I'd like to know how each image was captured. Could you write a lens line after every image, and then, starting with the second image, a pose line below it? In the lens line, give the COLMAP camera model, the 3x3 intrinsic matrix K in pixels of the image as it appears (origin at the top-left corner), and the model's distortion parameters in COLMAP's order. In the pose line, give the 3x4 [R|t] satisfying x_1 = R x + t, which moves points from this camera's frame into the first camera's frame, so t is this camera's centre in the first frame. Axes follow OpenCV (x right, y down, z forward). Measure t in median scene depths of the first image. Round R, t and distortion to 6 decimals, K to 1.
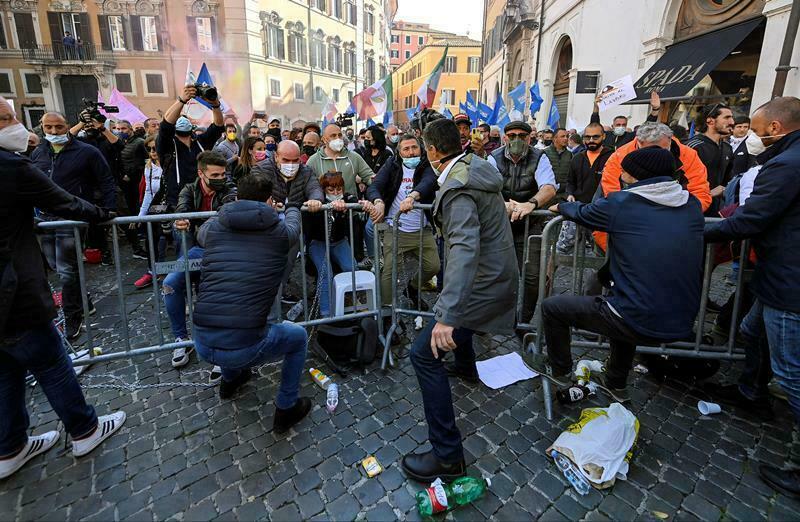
lens RADIAL K [[378.5, 0, 387.2], [0, 378.5, 208.4], [0, 0, 1]] dist [-0.005357, -0.001037]
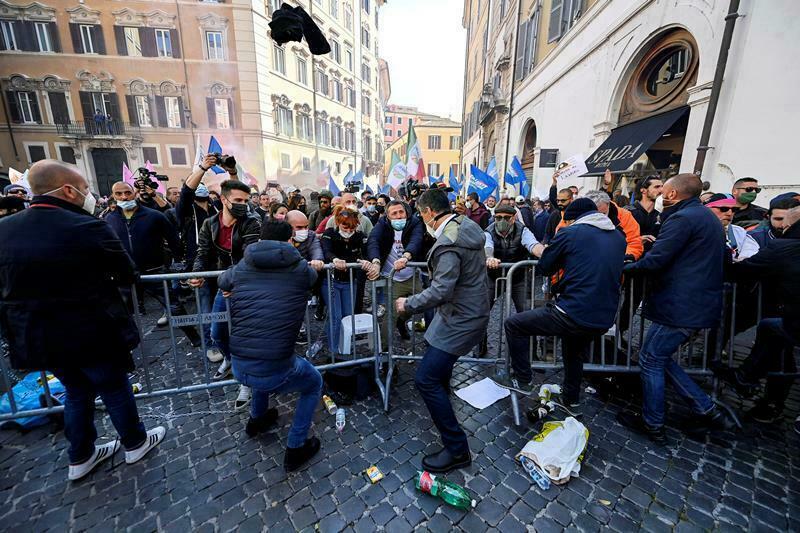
lens RADIAL K [[321.8, 0, 397.7], [0, 321.8, 266.7], [0, 0, 1]] dist [-0.006233, -0.000106]
pose [[0.998901, -0.006902, 0.046361, -0.002127], [0.006572, 0.999952, 0.007270, 0.002037], [-0.046409, -0.006958, 0.998898, -0.006432]]
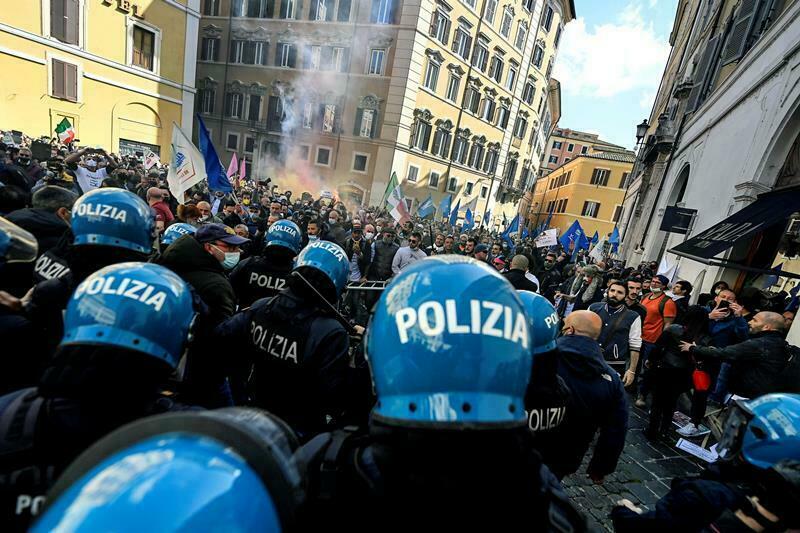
lens RADIAL K [[343.0, 0, 401.8], [0, 343.0, 267.7], [0, 0, 1]] dist [-0.005704, -0.000457]
pose [[0.908022, 0.241014, -0.342649, 0.343354], [-0.258613, 0.965963, -0.005883, -0.084700], [0.329569, 0.093955, 0.939445, 0.097265]]
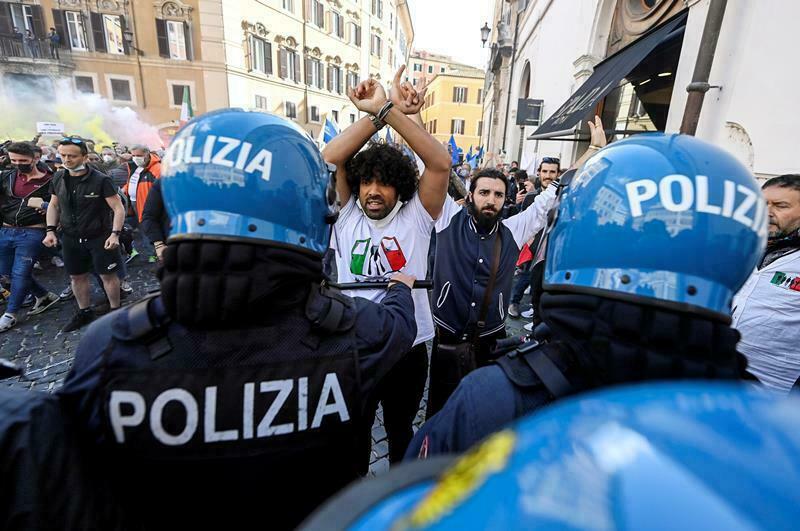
lens RADIAL K [[343.4, 0, 436.3], [0, 343.4, 240.2], [0, 0, 1]] dist [-0.007261, 0.000005]
pose [[0.997362, 0.047165, 0.055177, 0.396726], [-0.049233, 0.998112, 0.036734, -0.086263], [-0.053340, -0.039354, 0.997801, 0.305533]]
